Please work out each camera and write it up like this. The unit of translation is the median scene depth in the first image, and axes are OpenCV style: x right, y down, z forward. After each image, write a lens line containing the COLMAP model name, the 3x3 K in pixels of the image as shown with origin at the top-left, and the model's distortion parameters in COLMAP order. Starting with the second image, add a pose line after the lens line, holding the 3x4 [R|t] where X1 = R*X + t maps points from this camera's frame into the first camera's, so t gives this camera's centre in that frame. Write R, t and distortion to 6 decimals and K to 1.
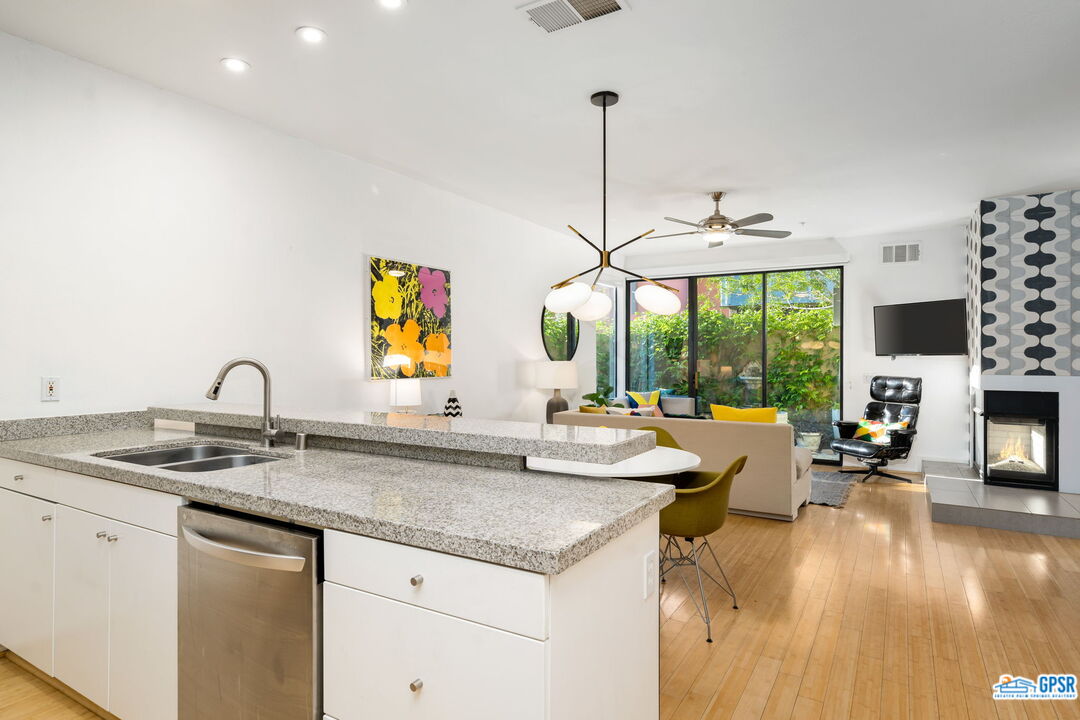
lens RADIAL K [[597.6, 0, 528.2], [0, 597.6, 355.5], [0, 0, 1]] dist [0.004663, 0.000360]
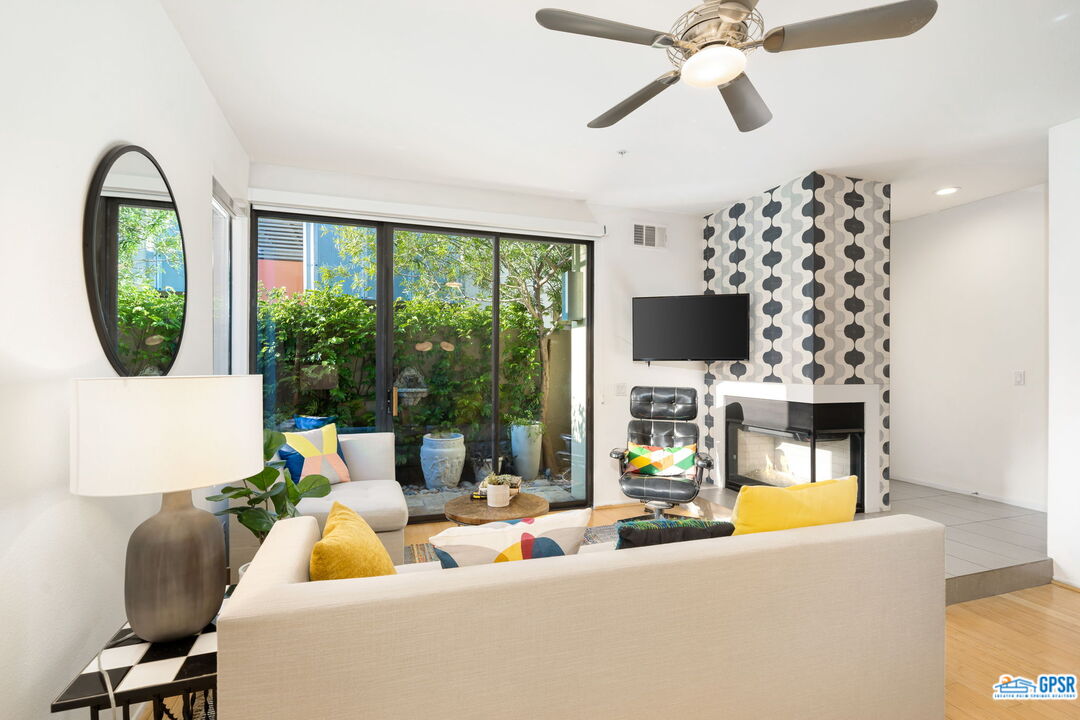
lens RADIAL K [[508.5, 0, 534.7], [0, 508.5, 366.2], [0, 0, 1]] dist [0.000537, 0.000355]
pose [[0.634274, -0.002982, 0.773102, -0.021947], [-0.006317, 0.999939, 0.009040, 0.003030], [-0.773082, -0.010617, 0.634217, 0.860388]]
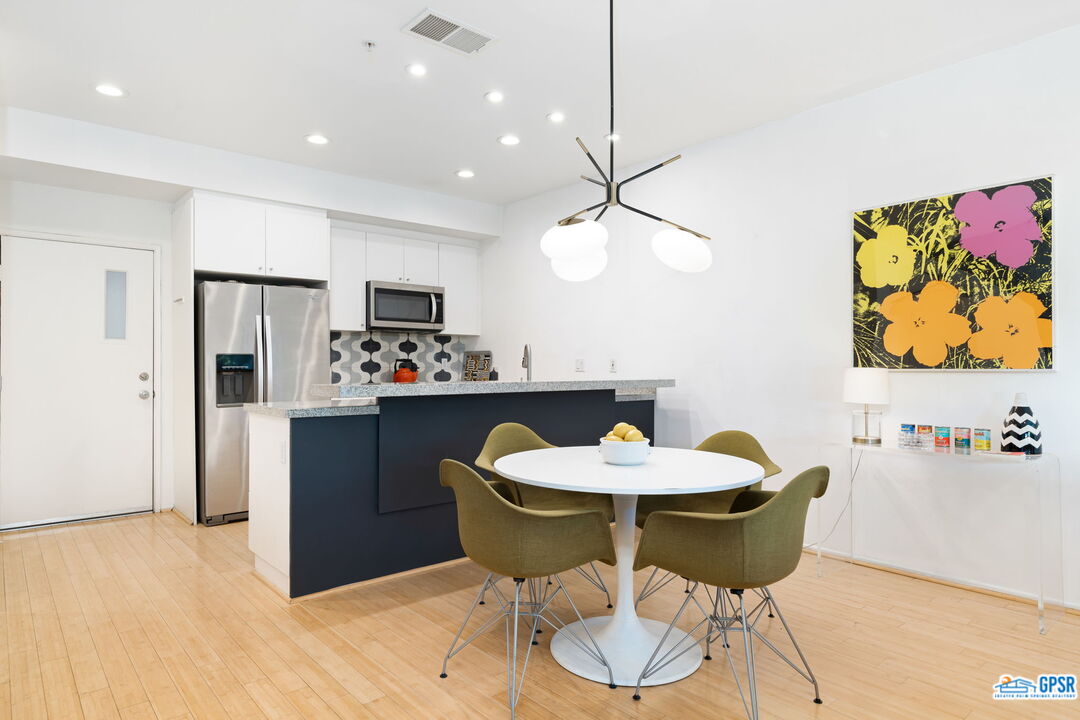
lens RADIAL K [[635.4, 0, 527.4], [0, 635.4, 361.7], [0, 0, 1]] dist [0.004432, 0.000688]
pose [[-0.311143, -0.003287, -0.950357, 0.572990], [0.002548, 0.999988, -0.004293, 0.029557], [0.950360, -0.003757, -0.311131, 0.726816]]
